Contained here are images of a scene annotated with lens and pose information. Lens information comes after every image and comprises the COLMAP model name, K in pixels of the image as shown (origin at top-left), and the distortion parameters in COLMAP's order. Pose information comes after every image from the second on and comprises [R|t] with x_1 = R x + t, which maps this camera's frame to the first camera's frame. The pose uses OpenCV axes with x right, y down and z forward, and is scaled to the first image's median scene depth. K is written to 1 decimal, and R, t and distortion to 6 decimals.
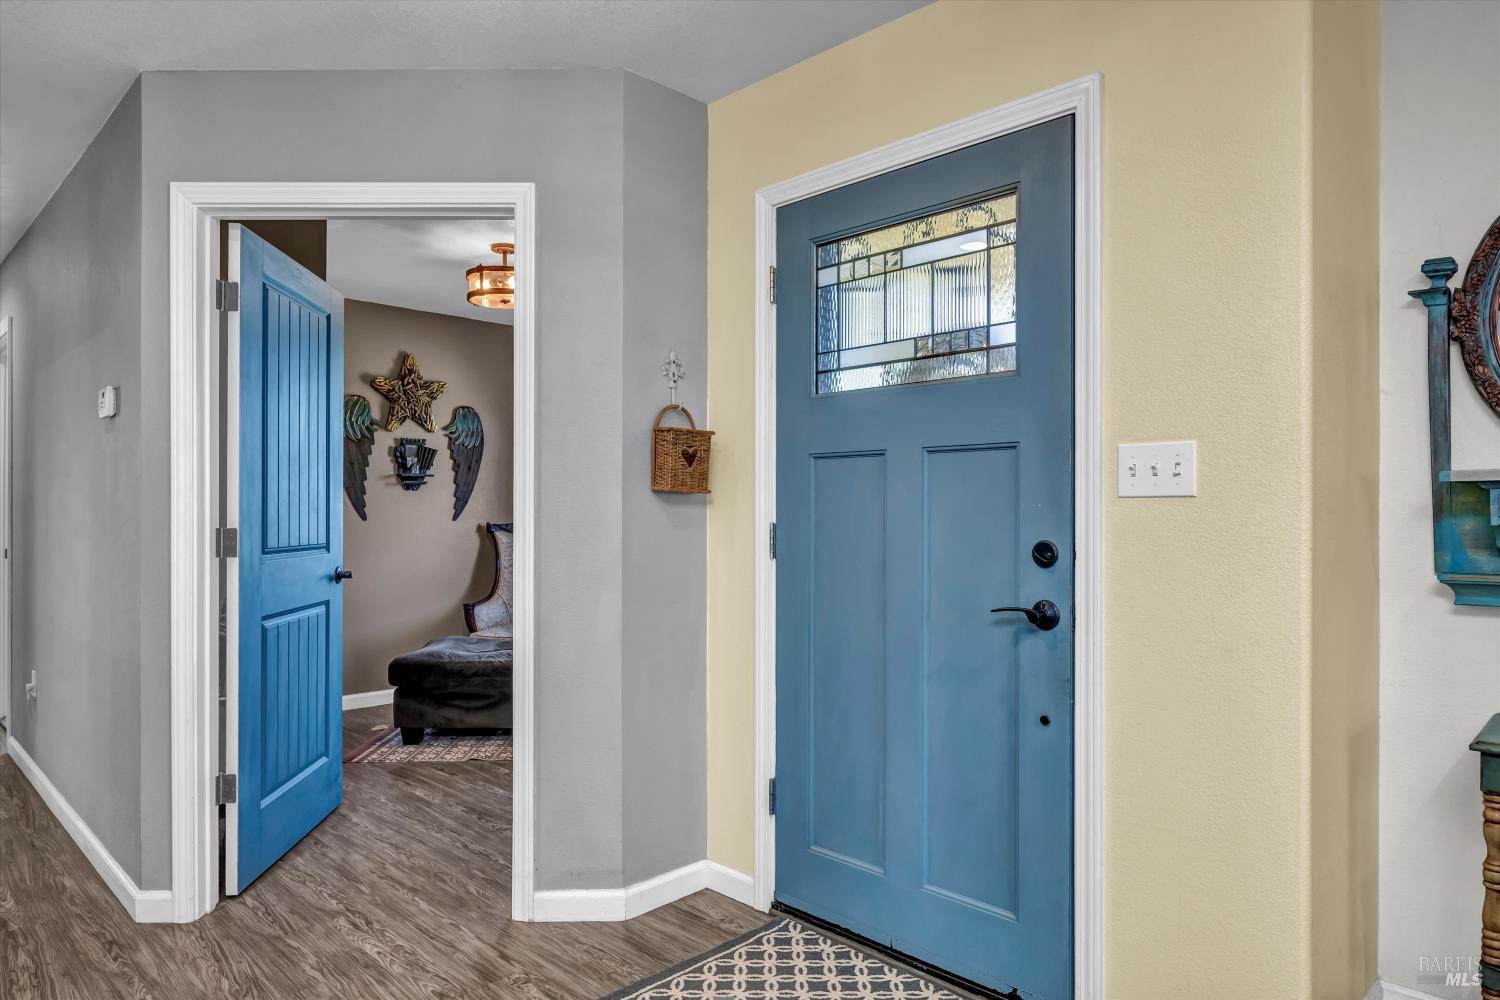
lens RADIAL K [[912.8, 0, 750.0], [0, 912.8, 500.0], [0, 0, 1]] dist [0.004615, 0.001277]
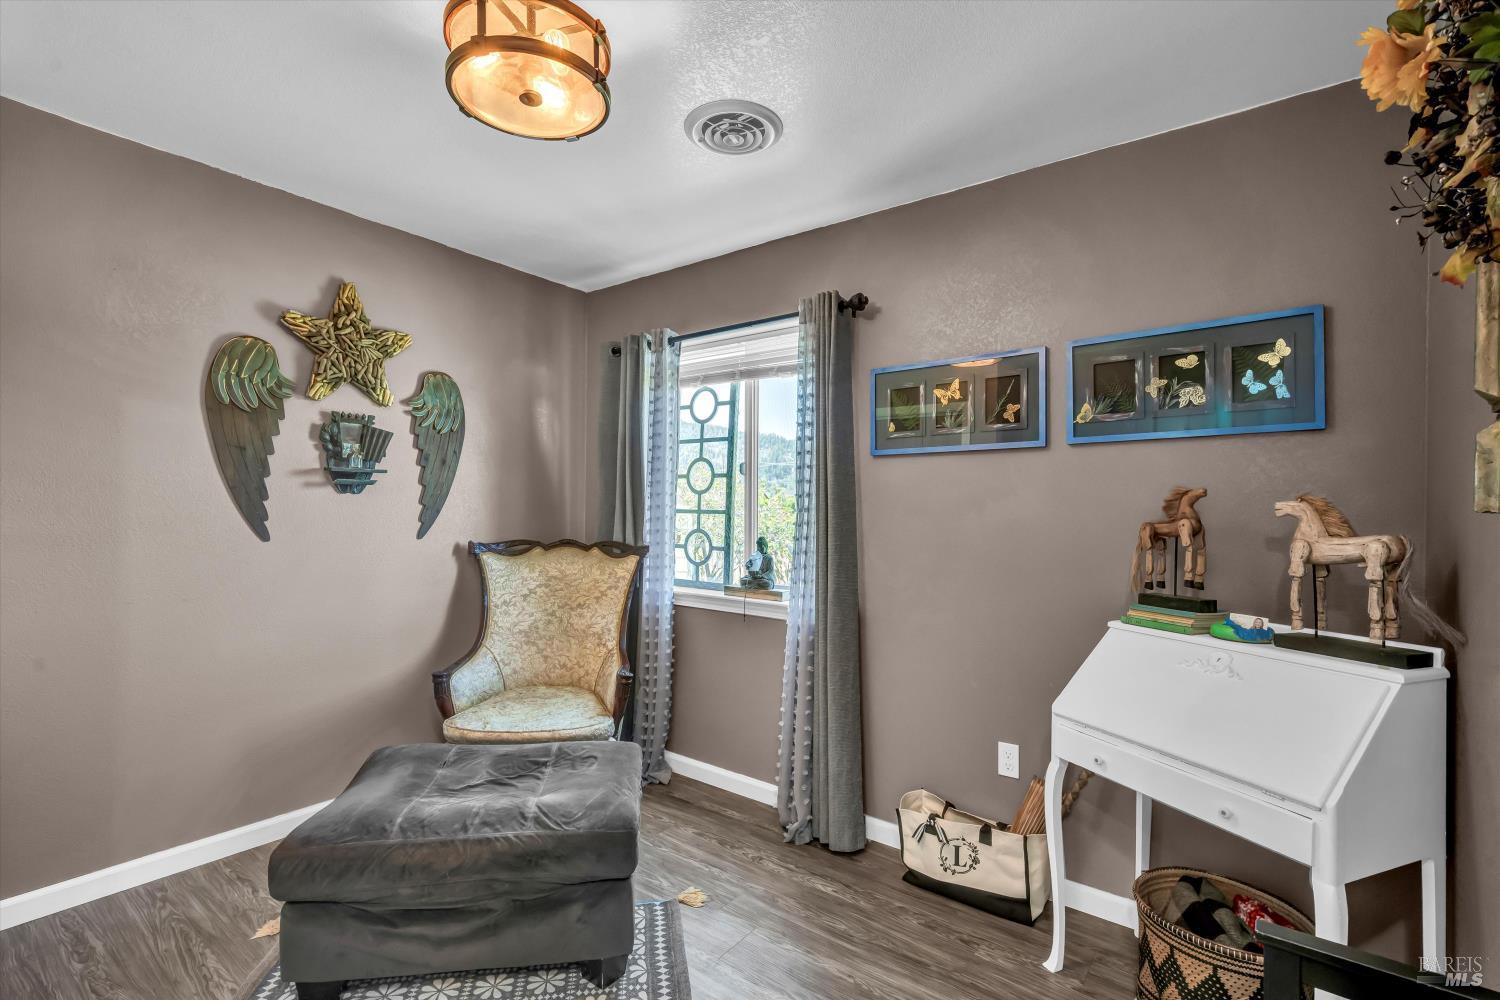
lens RADIAL K [[672.7, 0, 750.0], [0, 672.7, 500.0], [0, 0, 1]] dist [-0.004480, -0.000627]
pose [[0.990792, 0.004958, 0.135304, -0.153671], [-0.003450, 0.999929, -0.011378, -0.001456], [-0.135351, 0.010806, 0.990739, 0.489841]]
